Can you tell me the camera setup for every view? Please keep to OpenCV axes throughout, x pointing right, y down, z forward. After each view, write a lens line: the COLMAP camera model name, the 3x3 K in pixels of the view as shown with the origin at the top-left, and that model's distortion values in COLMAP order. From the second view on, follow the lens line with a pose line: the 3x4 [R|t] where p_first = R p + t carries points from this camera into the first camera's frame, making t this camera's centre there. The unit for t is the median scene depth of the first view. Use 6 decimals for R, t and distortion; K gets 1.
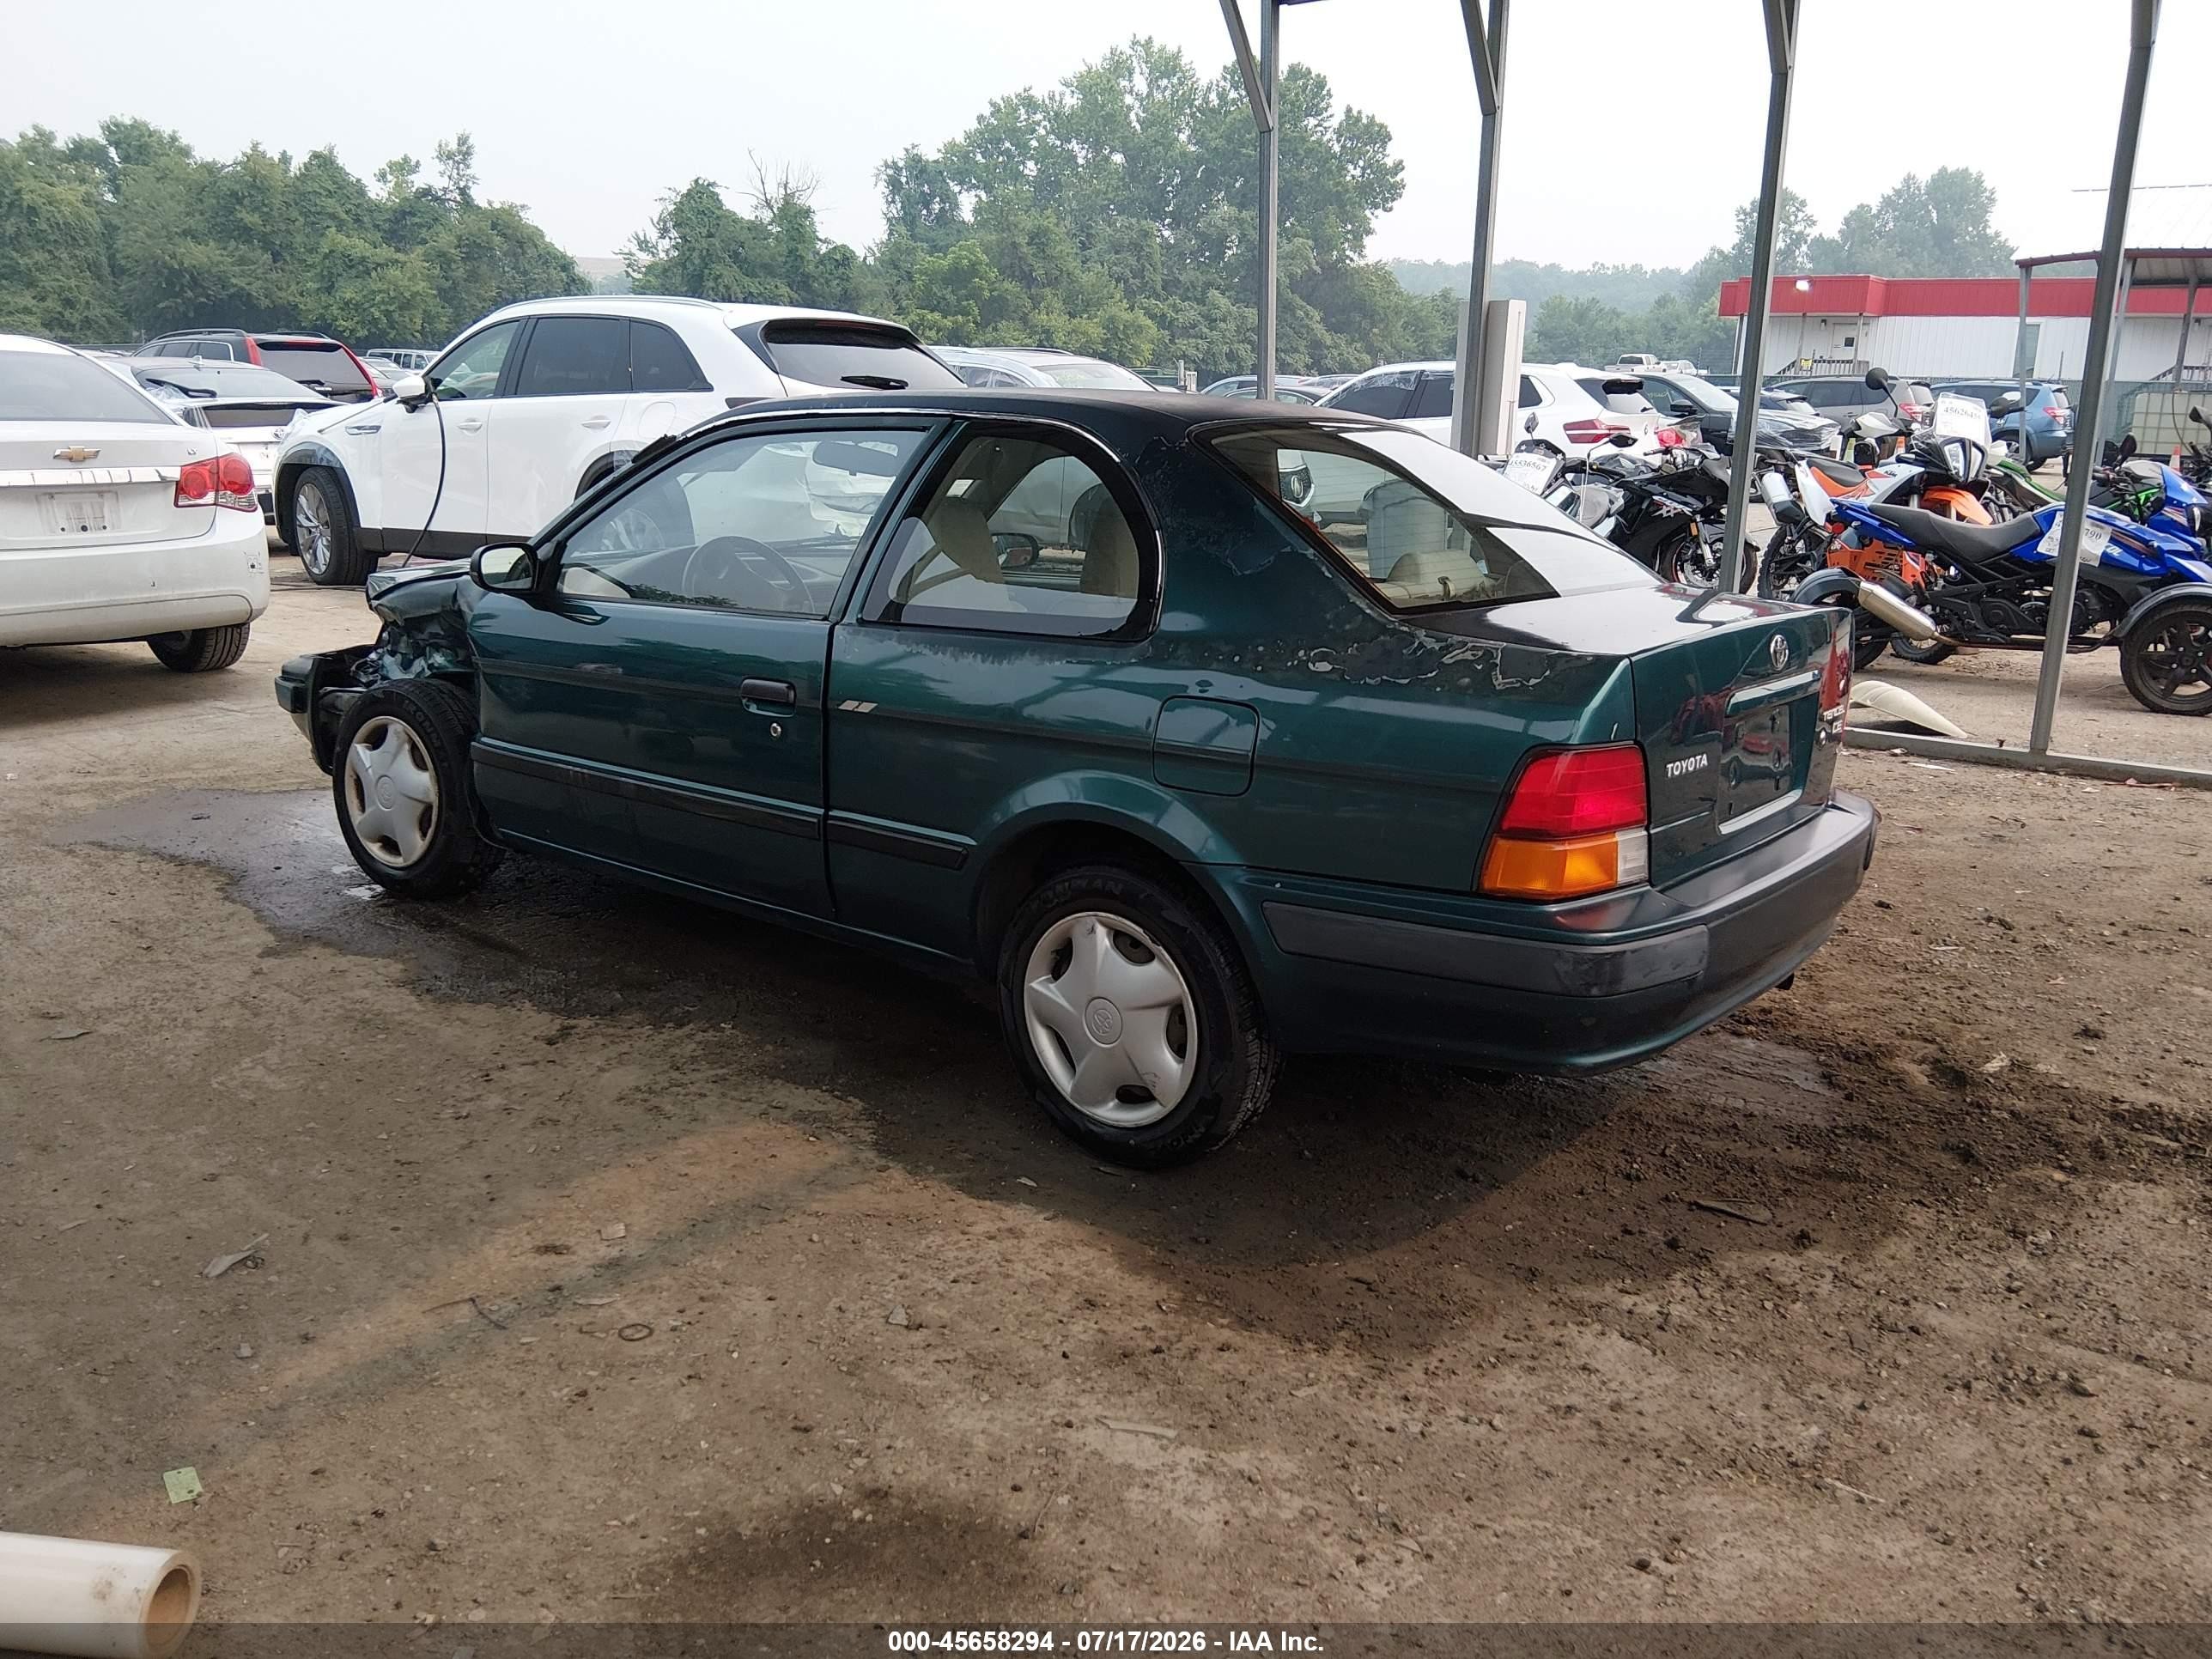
lens RADIAL K [[1735.6, 0, 1111.7], [0, 1735.6, 841.0], [0, 0, 1]] dist [0.104811, -0.203898]
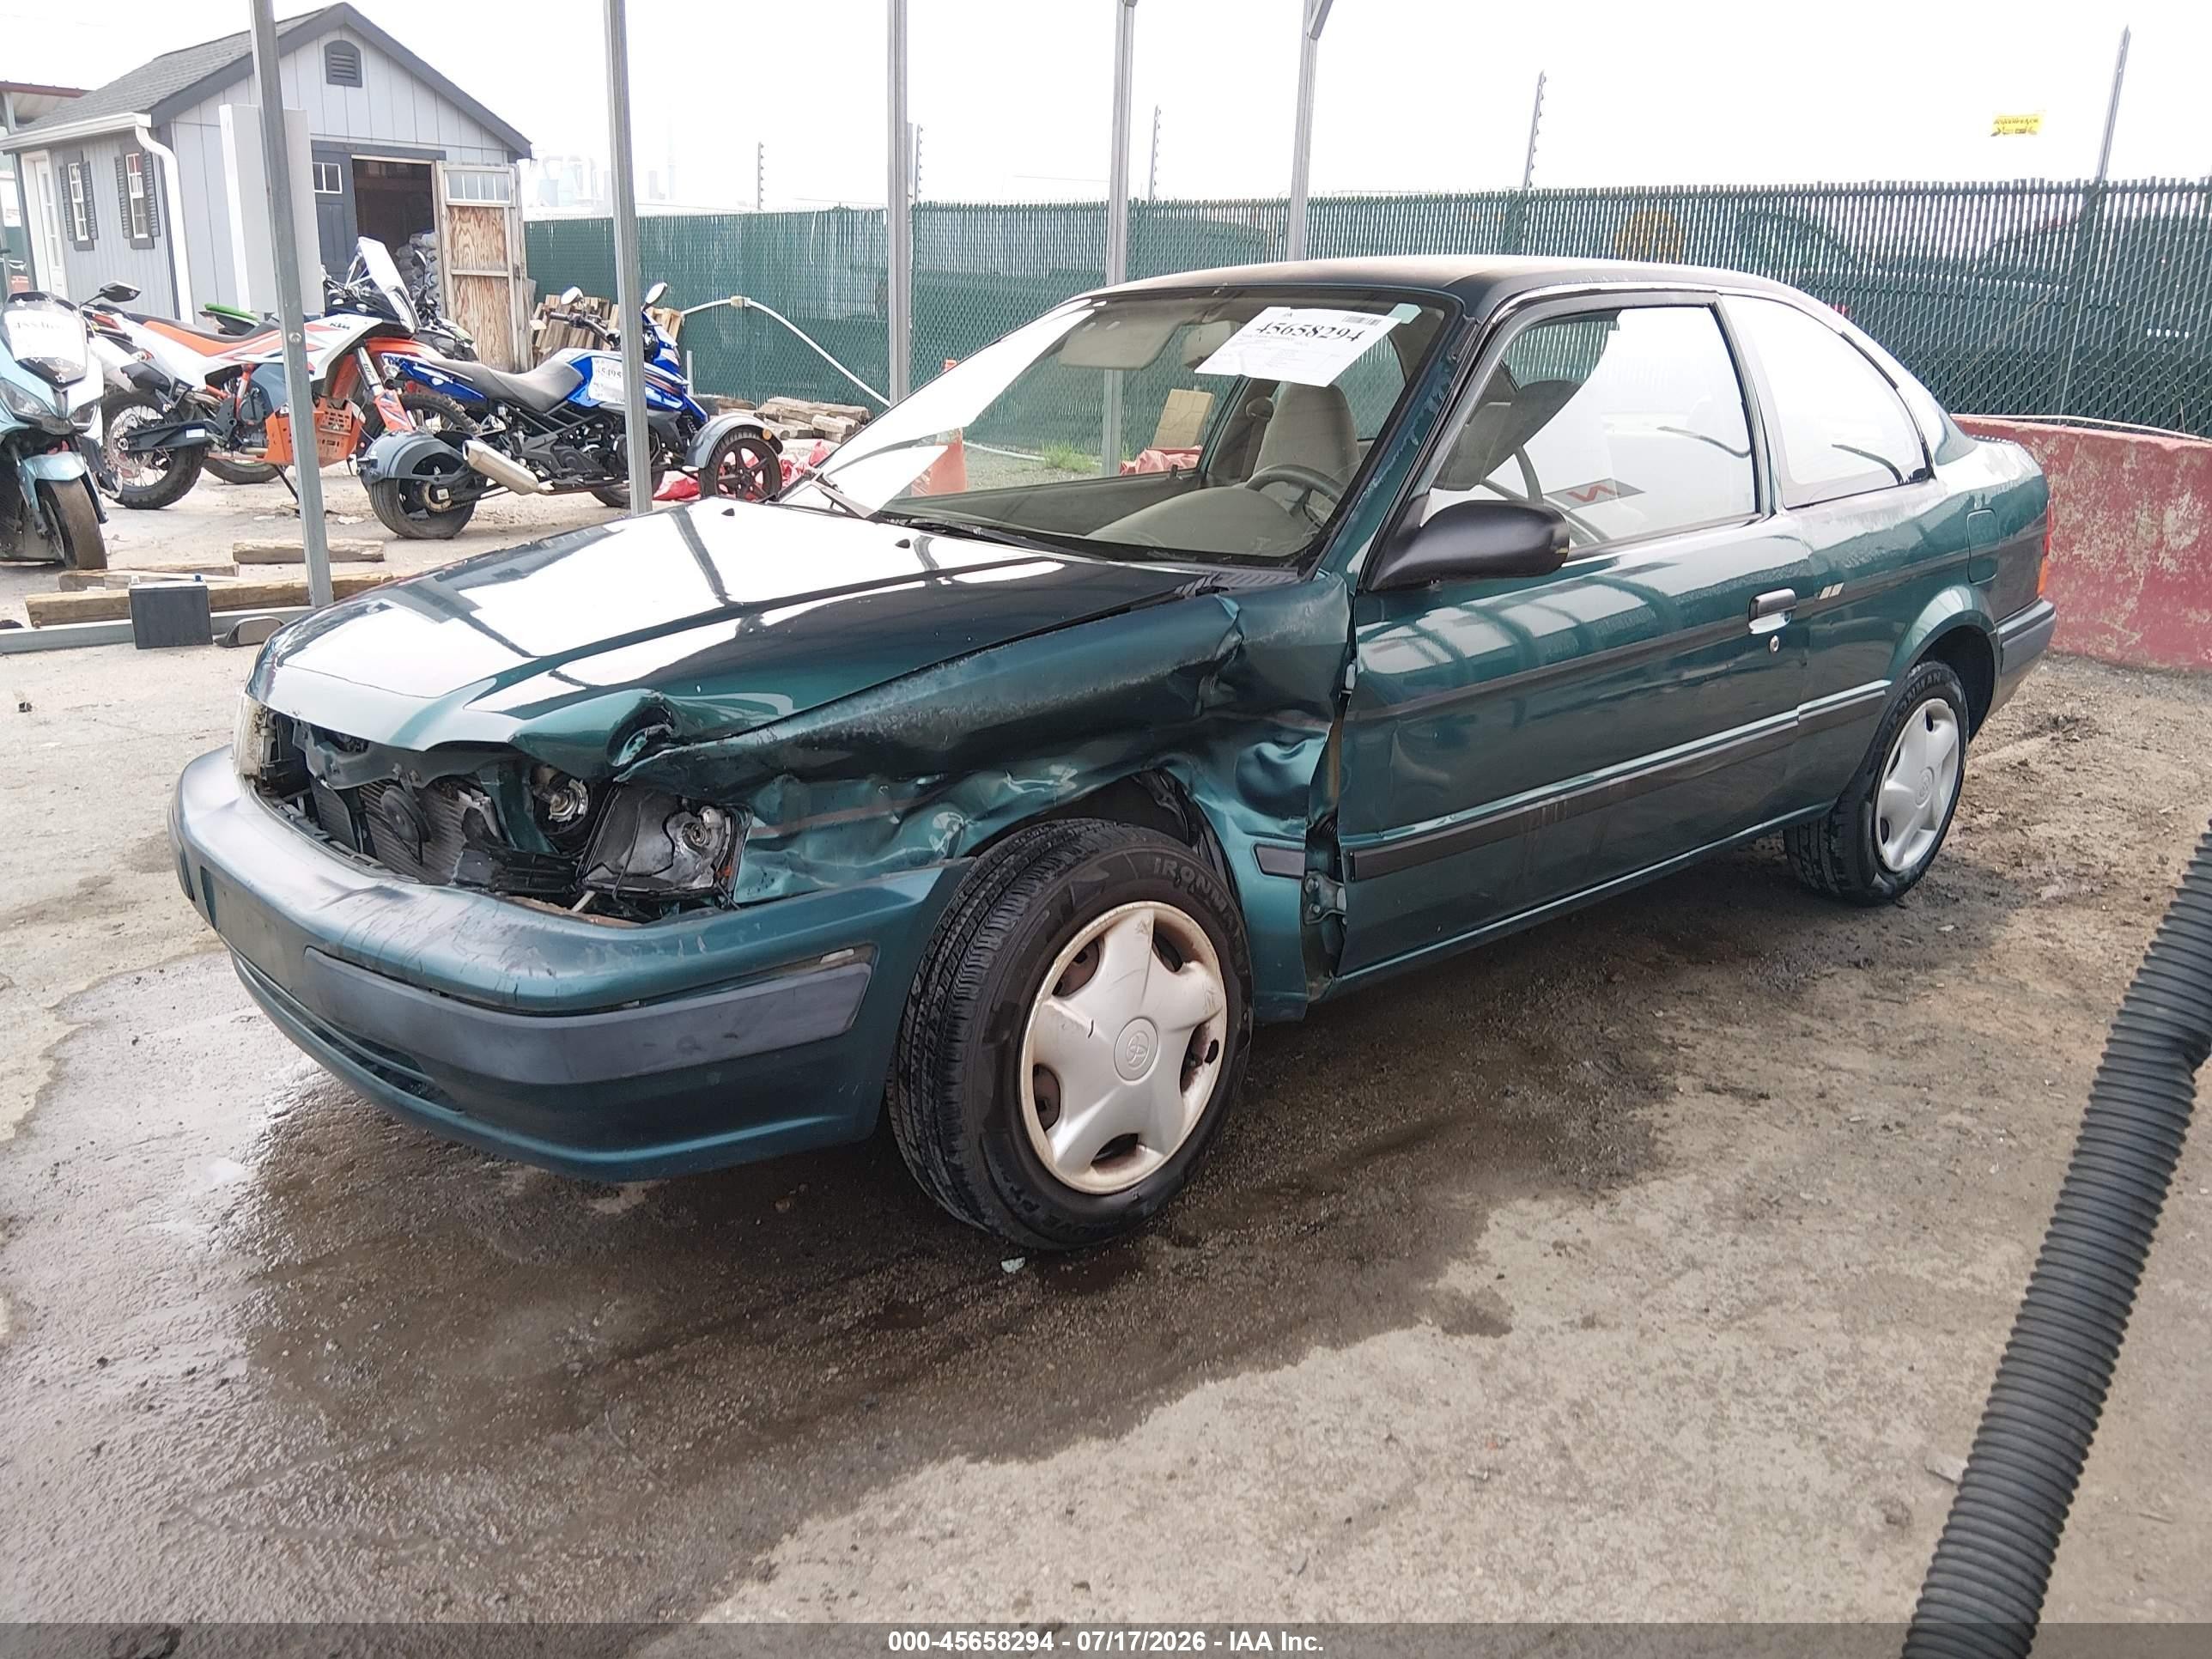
lens RADIAL K [[1726.2, 0, 1180.2], [0, 1726.2, 824.4], [0, 0, 1]] dist [0.027965, -0.046232]
pose [[0.125434, -0.300066, 0.945636, -0.867040], [0.216257, 0.938513, 0.269120, -0.221844], [-0.968246, 0.170743, 0.182612, 0.887986]]
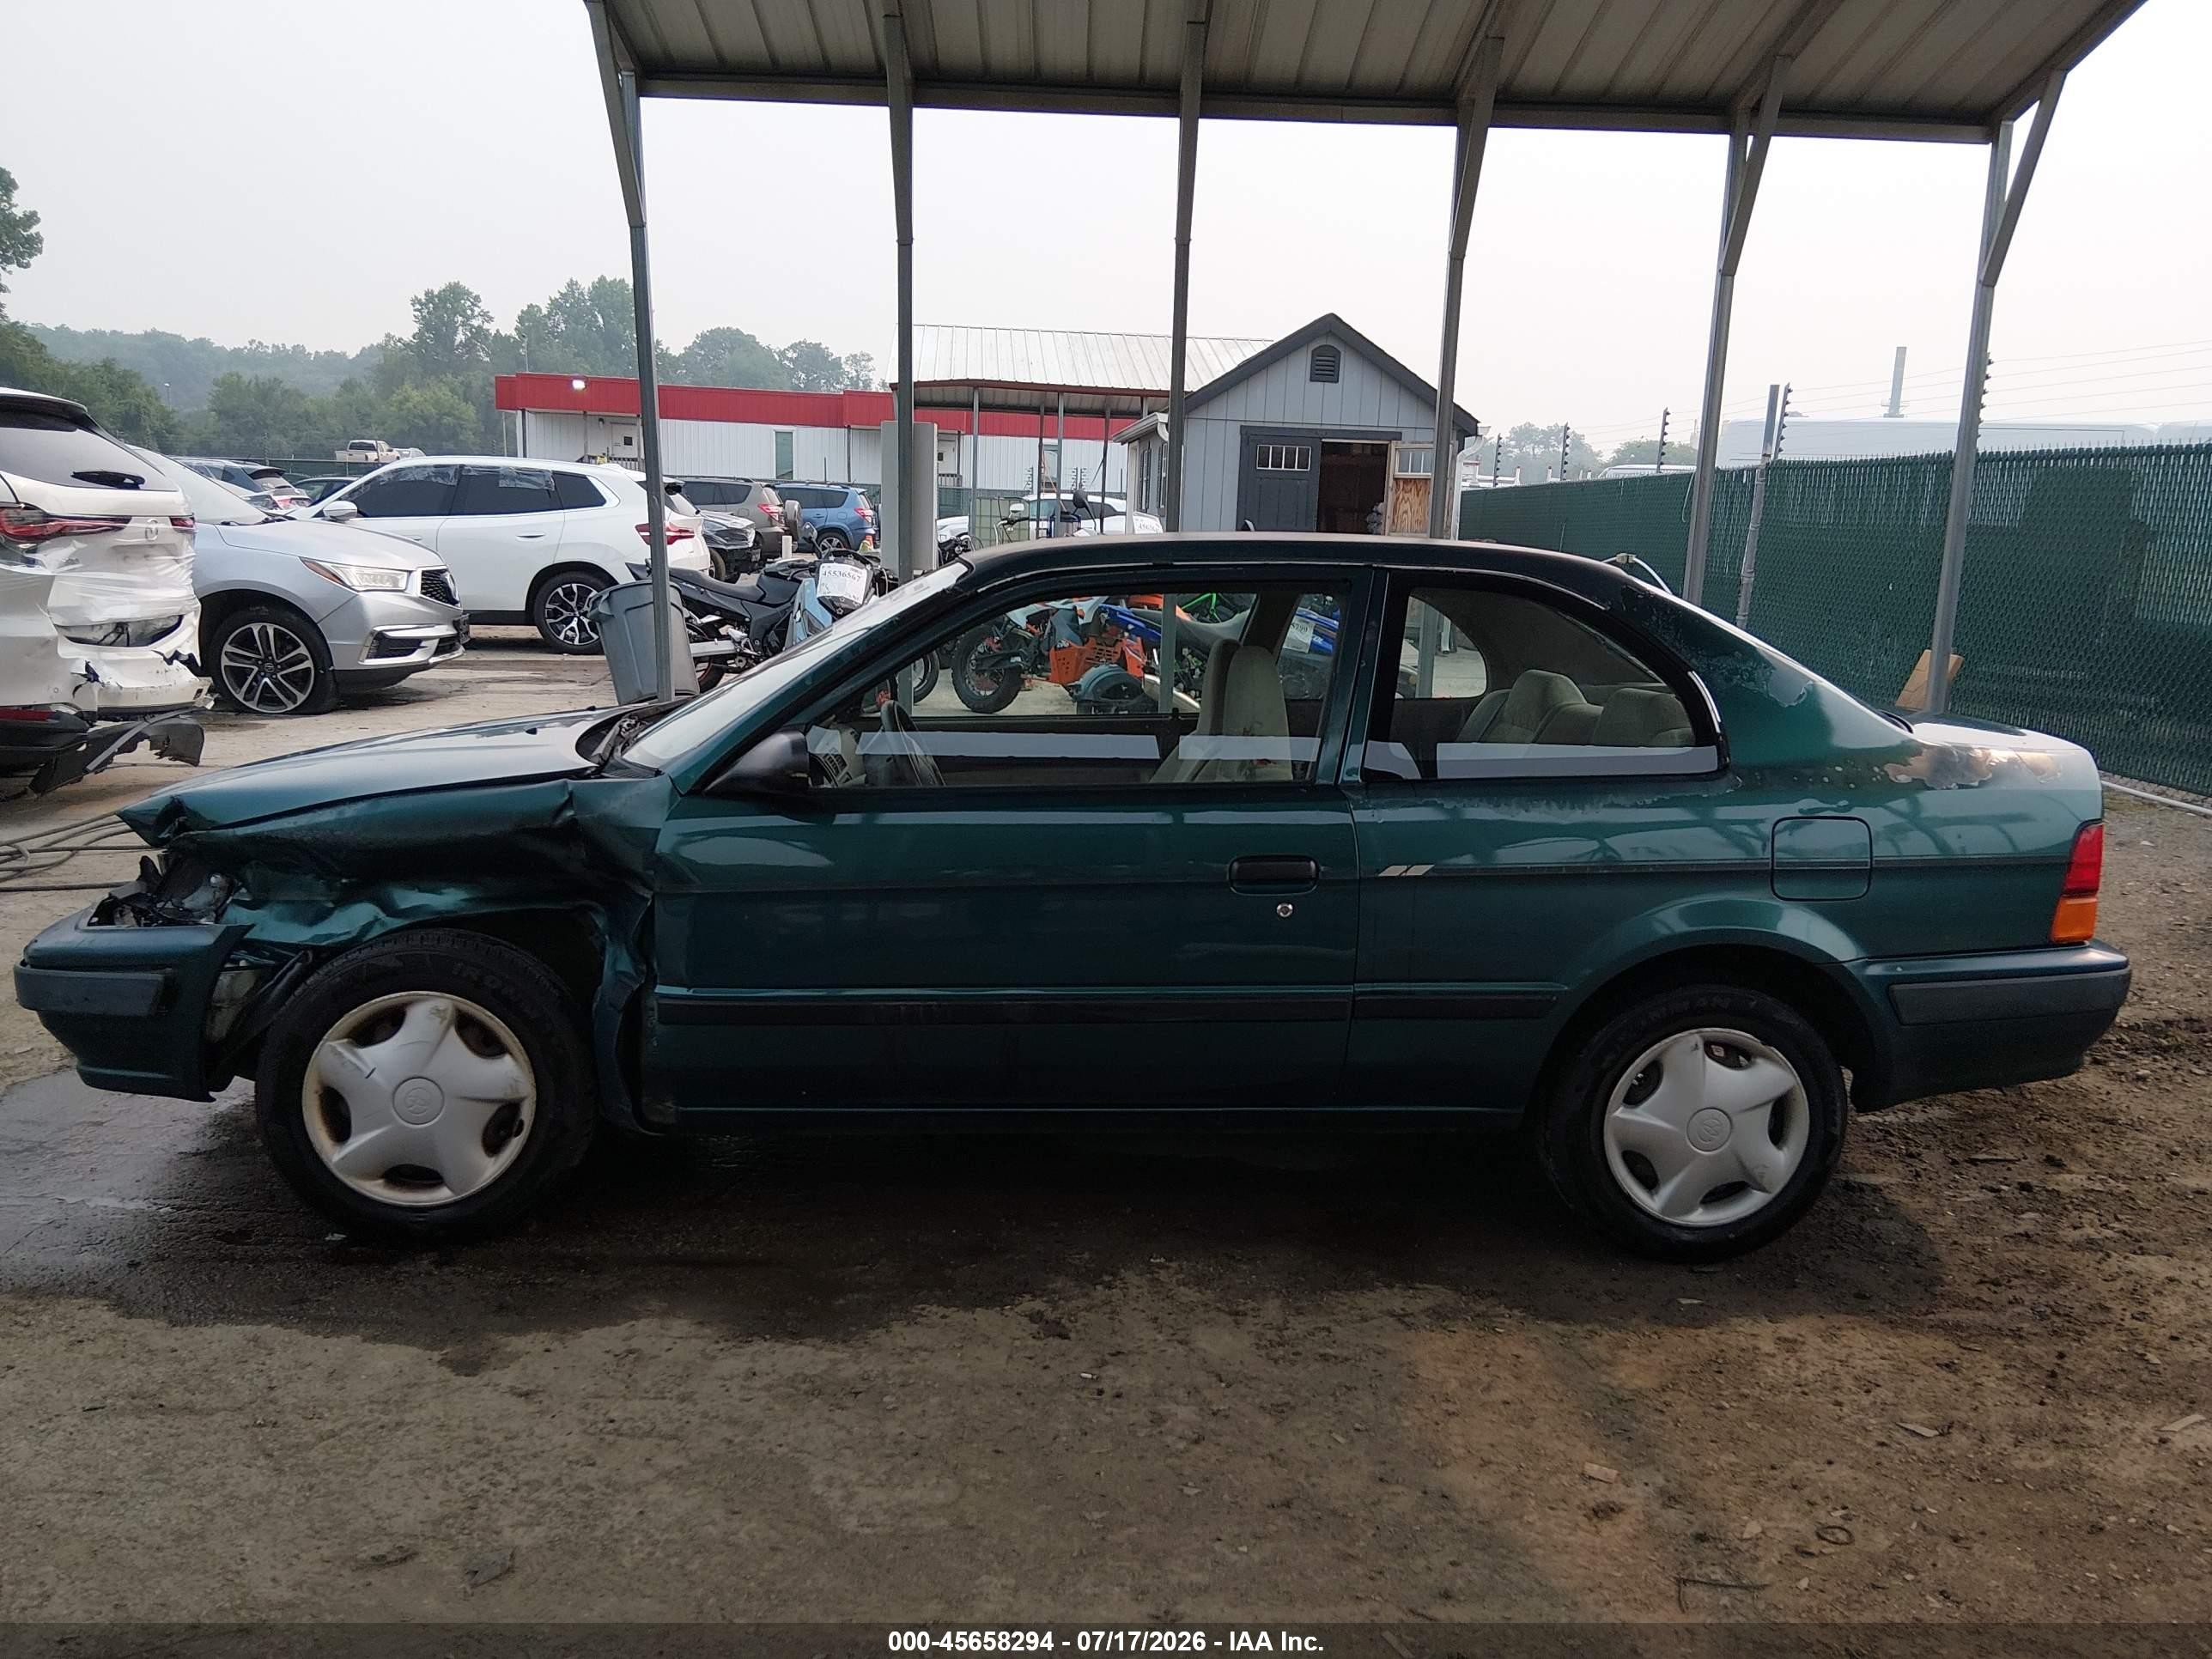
lens RADIAL K [[1735.6, 0, 1111.7], [0, 1735.6, 841.0], [0, 0, 1]] dist [0.104811, -0.203898]
pose [[0.724999, -0.119156, 0.678364, -0.670513], [0.150464, 0.988532, 0.012830, -0.096025], [-0.672114, 0.092768, 0.734614, 0.302506]]
